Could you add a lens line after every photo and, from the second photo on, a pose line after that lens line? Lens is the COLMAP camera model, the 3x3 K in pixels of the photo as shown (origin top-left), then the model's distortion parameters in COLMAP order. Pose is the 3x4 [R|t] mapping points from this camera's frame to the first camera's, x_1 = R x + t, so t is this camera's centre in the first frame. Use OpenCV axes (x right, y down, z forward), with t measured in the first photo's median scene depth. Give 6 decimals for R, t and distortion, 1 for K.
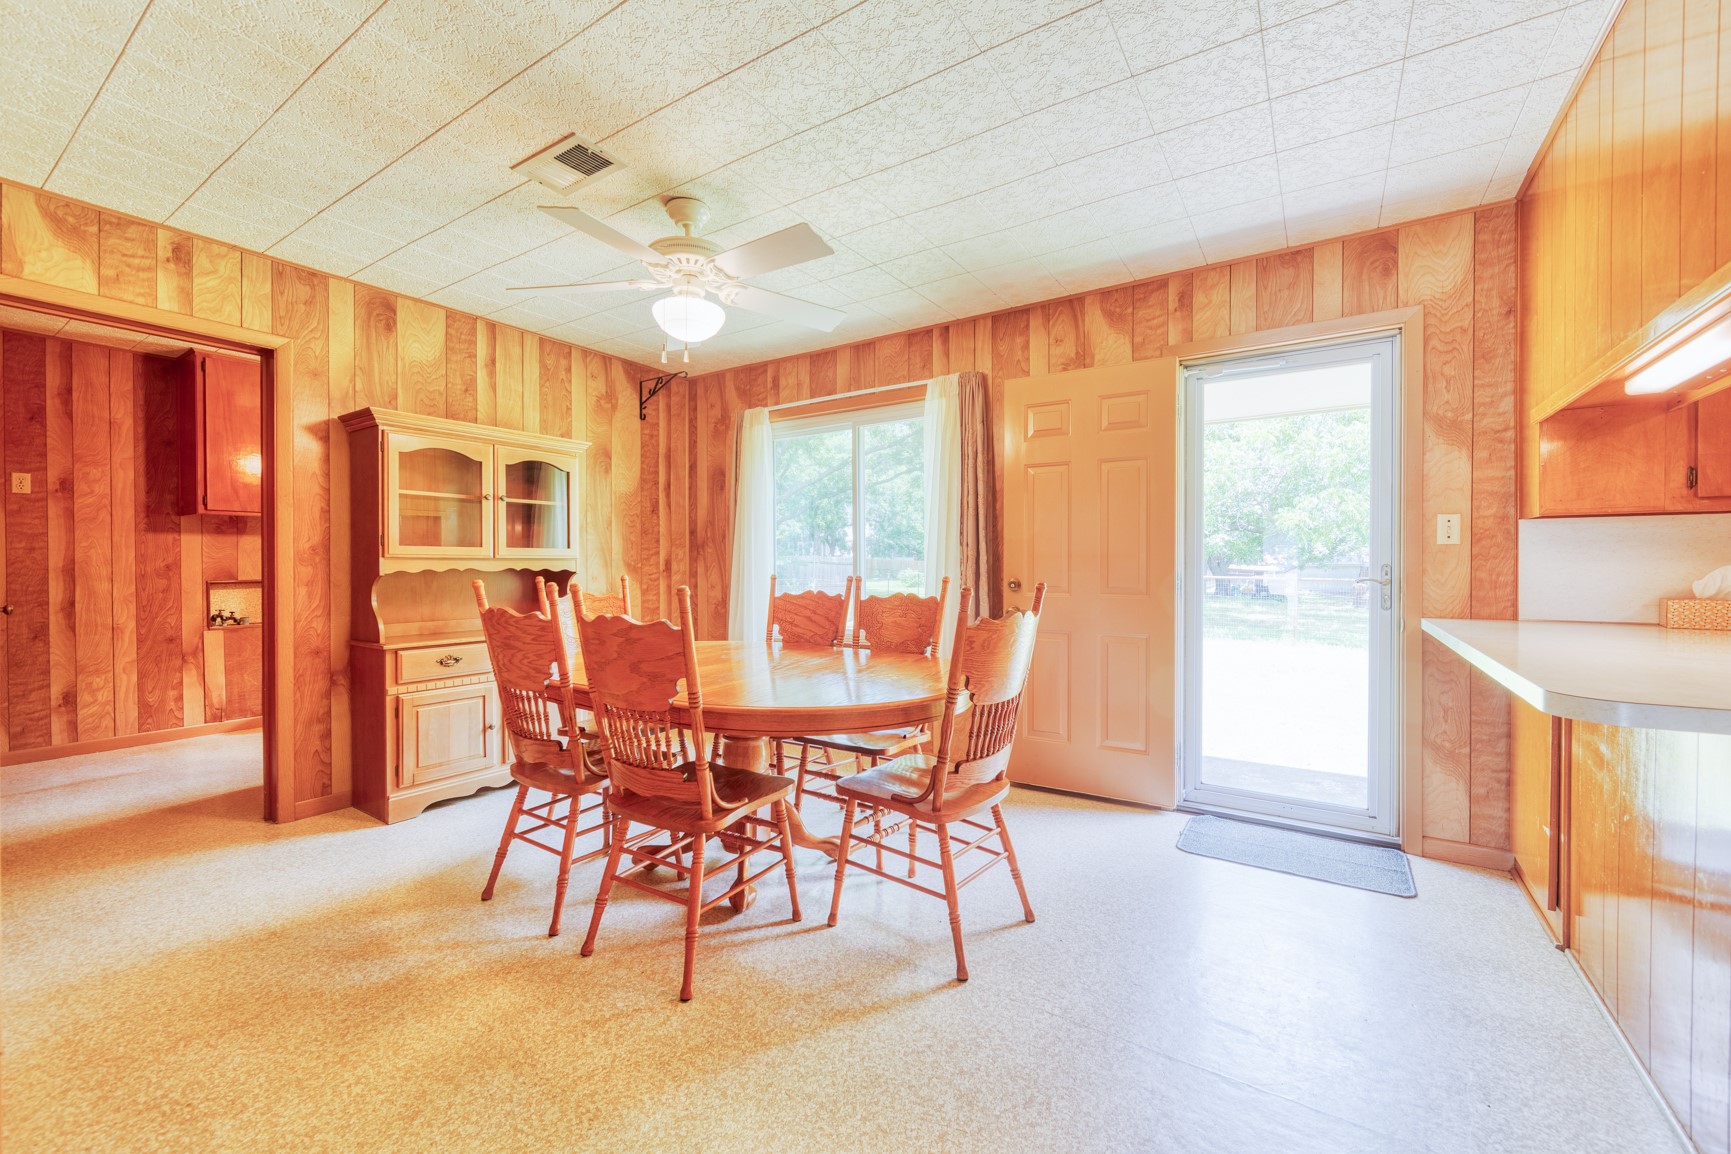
lens RADIAL K [[705.6, 0, 863.8], [0, 705.6, 572.6], [0, 0, 1]] dist [-0.001760, 0.000113]
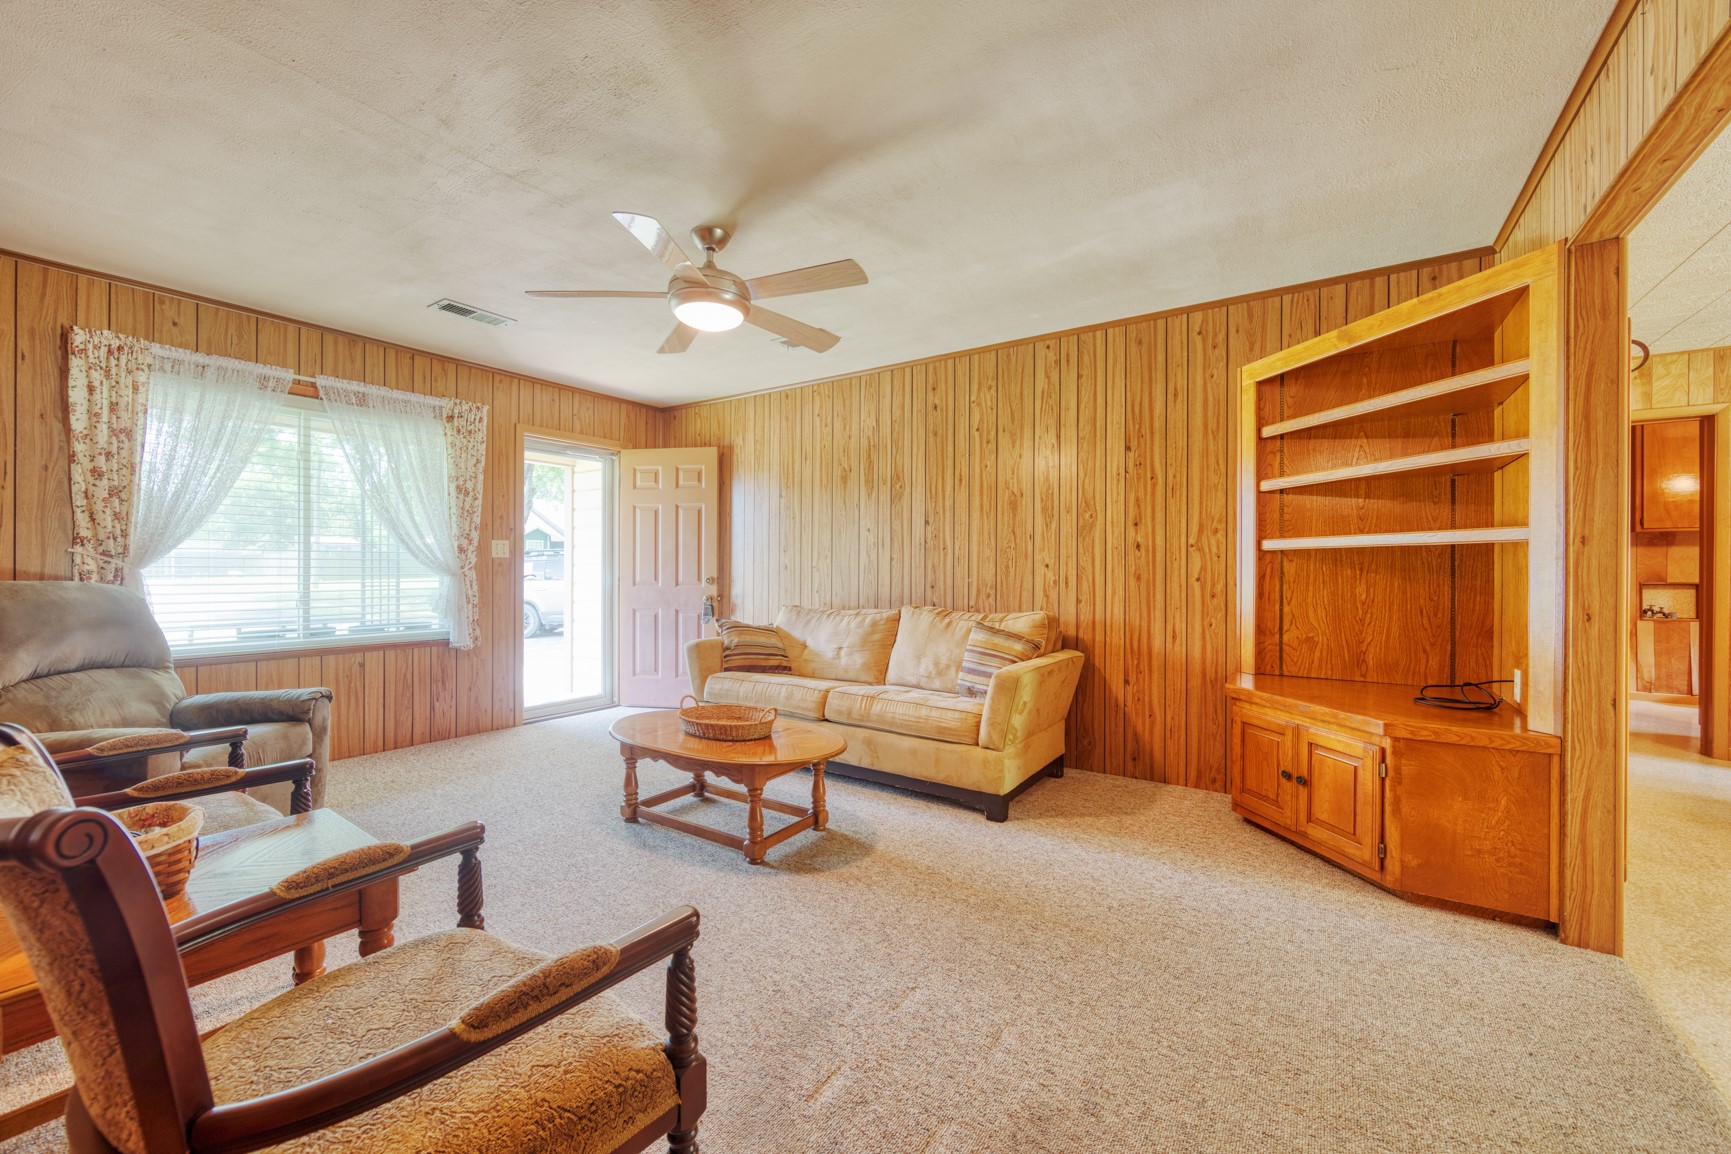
lens RADIAL K [[705.6, 0, 865.8], [0, 705.6, 571.1], [0, 0, 1]] dist [-0.001760, 0.000113]
pose [[0.021567, 0.004526, -0.999757, 0.334603], [-0.010740, 0.999933, 0.004296, 0.000758], [0.999710, 0.010645, 0.021614, -0.454969]]
